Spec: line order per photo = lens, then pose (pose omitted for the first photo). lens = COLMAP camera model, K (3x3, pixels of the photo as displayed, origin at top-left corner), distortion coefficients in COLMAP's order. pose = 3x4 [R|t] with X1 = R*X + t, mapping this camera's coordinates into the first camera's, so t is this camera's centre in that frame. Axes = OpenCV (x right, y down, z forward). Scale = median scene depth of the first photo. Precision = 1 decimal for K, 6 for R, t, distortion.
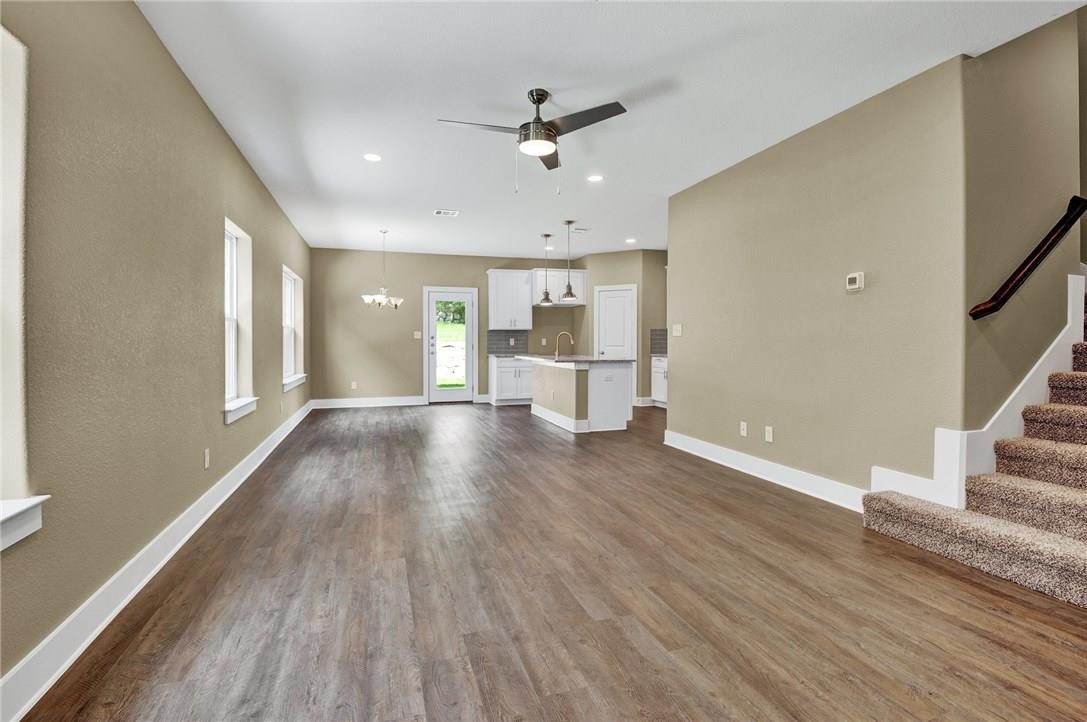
lens RADIAL K [[515.0, 0, 539.3], [0, 515.0, 341.2], [0, 0, 1]] dist [-0.032939, -0.000508]
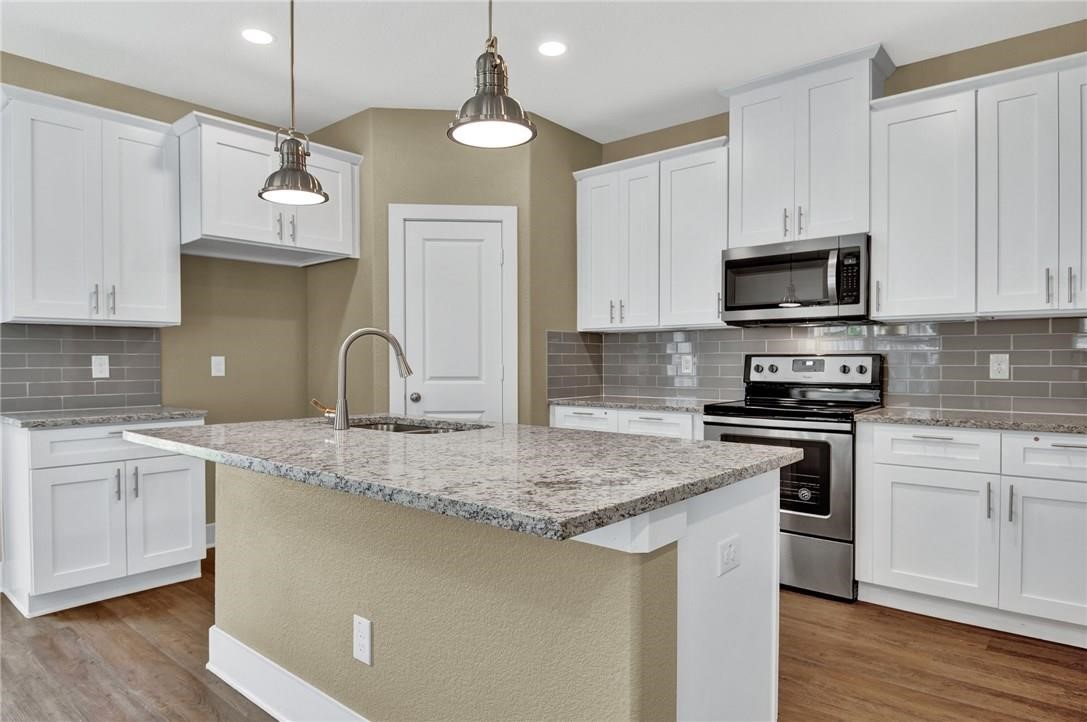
lens RADIAL K [[651.4, 0, 546.0], [0, 651.4, 368.1], [0, 0, 1]] dist [0.000517, -0.002166]
pose [[0.850096, -0.006022, 0.526593, -0.034280], [0.002650, 0.999971, 0.007157, -0.000331], [-0.526620, -0.004688, 0.850088, 0.585947]]
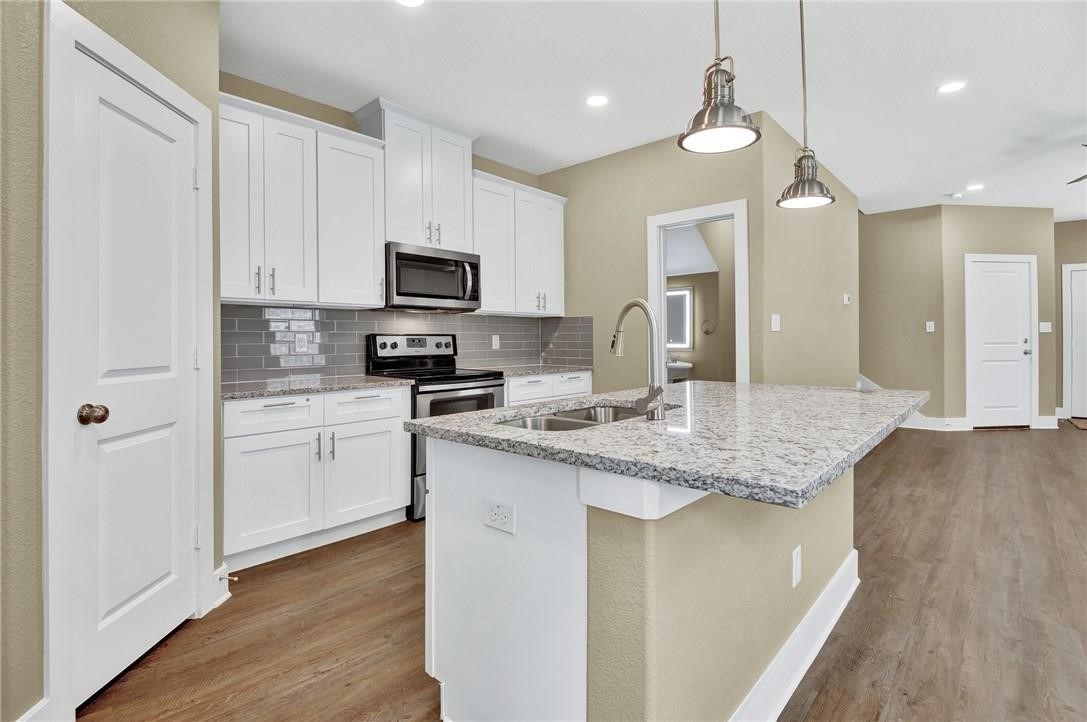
lens RADIAL K [[515.0, 0, 539.3], [0, 515.0, 341.2], [0, 0, 1]] dist [-0.032939, -0.000508]
pose [[-0.495835, 0.000270, 0.868417, -0.094514], [0.008778, 0.999950, 0.004701, -0.000916], [-0.868372, 0.009954, -0.495813, 0.969796]]
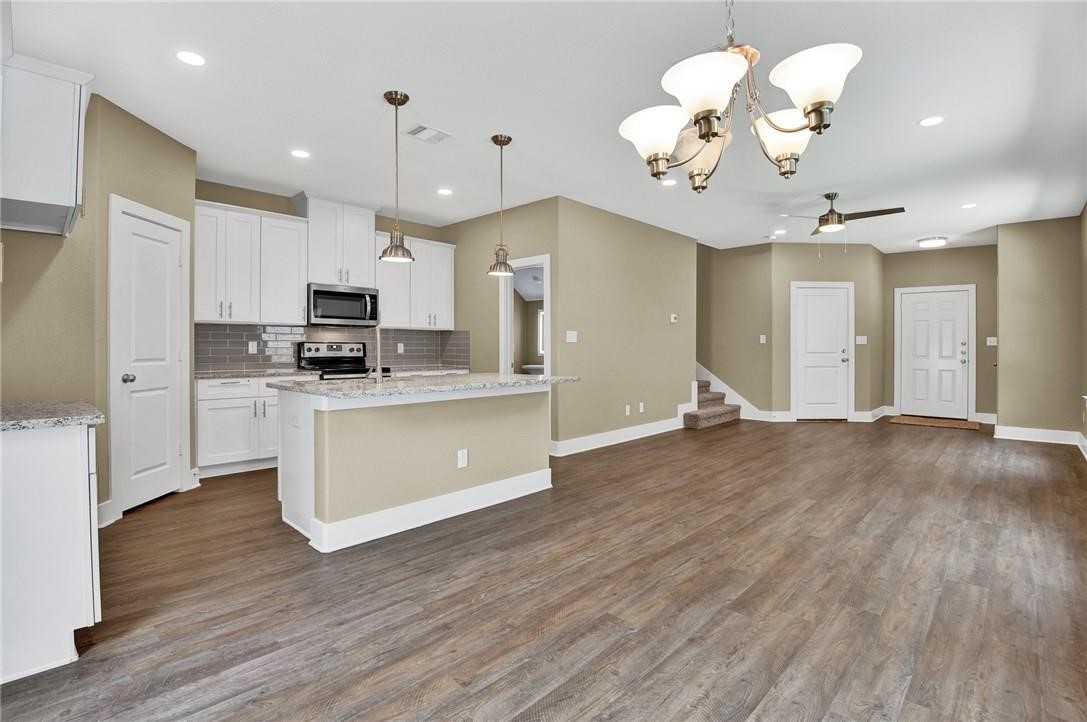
lens RADIAL K [[515.0, 0, 539.3], [0, 515.0, 341.2], [0, 0, 1]] dist [-0.032939, -0.000508]
pose [[-0.479188, 0.008115, 0.877675, -0.348831], [-0.000061, 0.999957, -0.009279, -0.001068], [-0.877712, -0.004500, -0.479167, 0.928488]]
